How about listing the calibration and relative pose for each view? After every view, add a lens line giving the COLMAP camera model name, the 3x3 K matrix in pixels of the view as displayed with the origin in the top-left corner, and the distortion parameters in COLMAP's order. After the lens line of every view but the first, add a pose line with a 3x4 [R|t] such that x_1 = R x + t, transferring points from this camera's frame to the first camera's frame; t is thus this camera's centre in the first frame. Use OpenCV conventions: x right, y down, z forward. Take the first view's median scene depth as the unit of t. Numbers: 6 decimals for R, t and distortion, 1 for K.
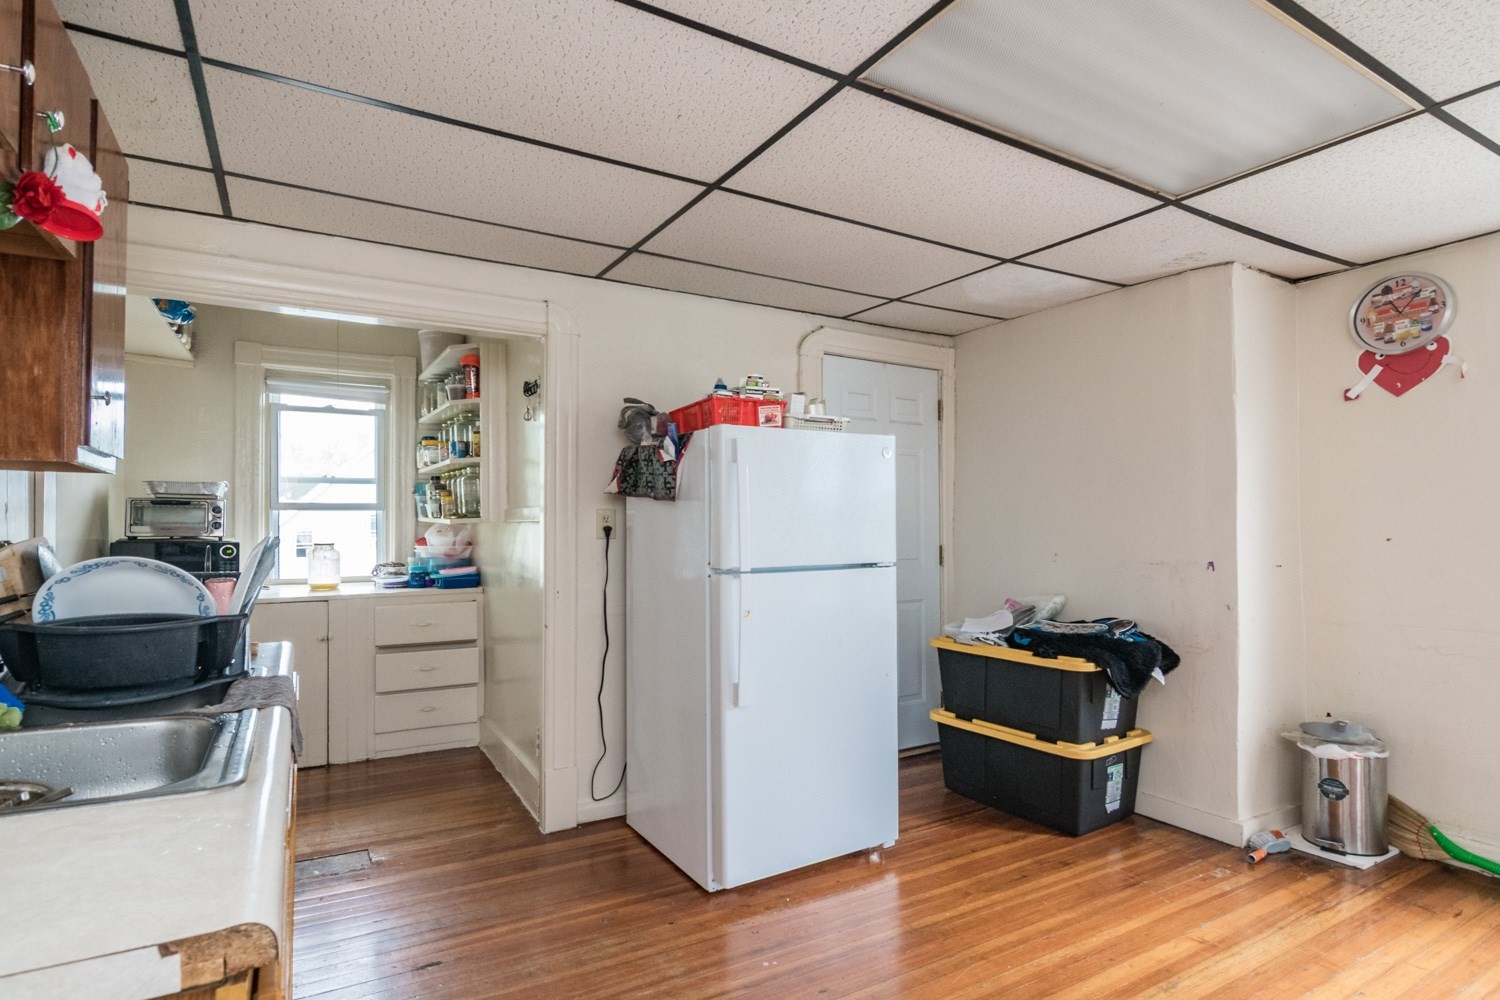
lens RADIAL K [[739.9, 0, 752.7], [0, 739.9, 511.1], [0, 0, 1]] dist [-0.005621, -0.002665]
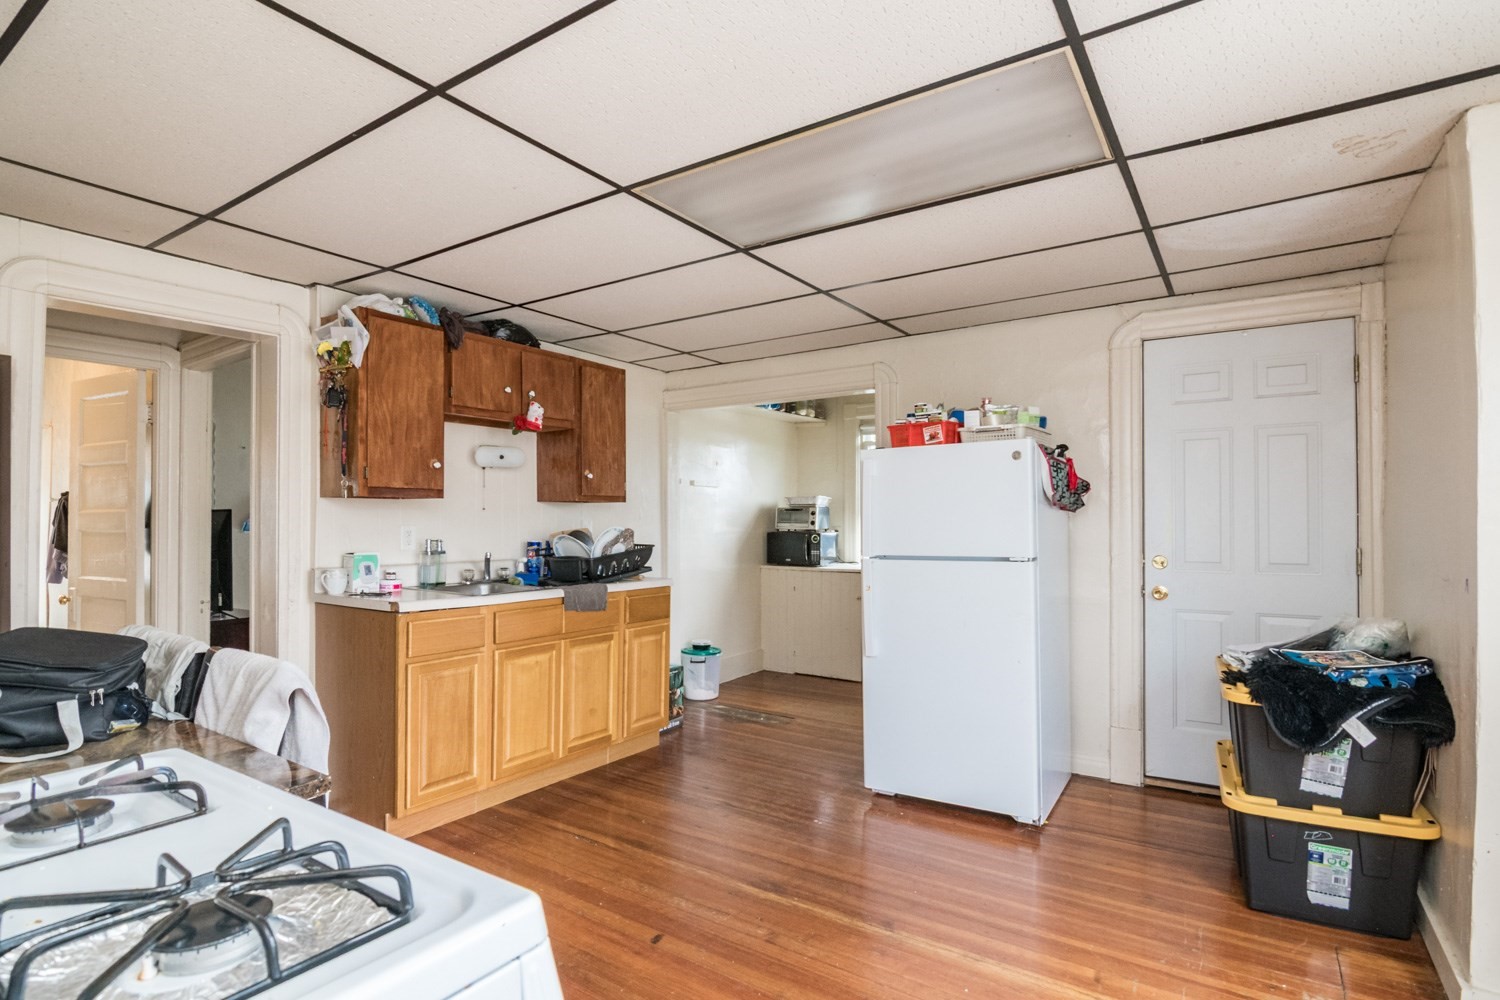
lens RADIAL K [[739.9, 0, 760.5], [0, 739.9, 506.7], [0, 0, 1]] dist [-0.005621, -0.002665]
pose [[0.464836, -0.018472, -0.885204, 0.892332], [0.019229, 0.999757, -0.010765, 0.000007], [0.885188, -0.012017, 0.465078, 0.153322]]
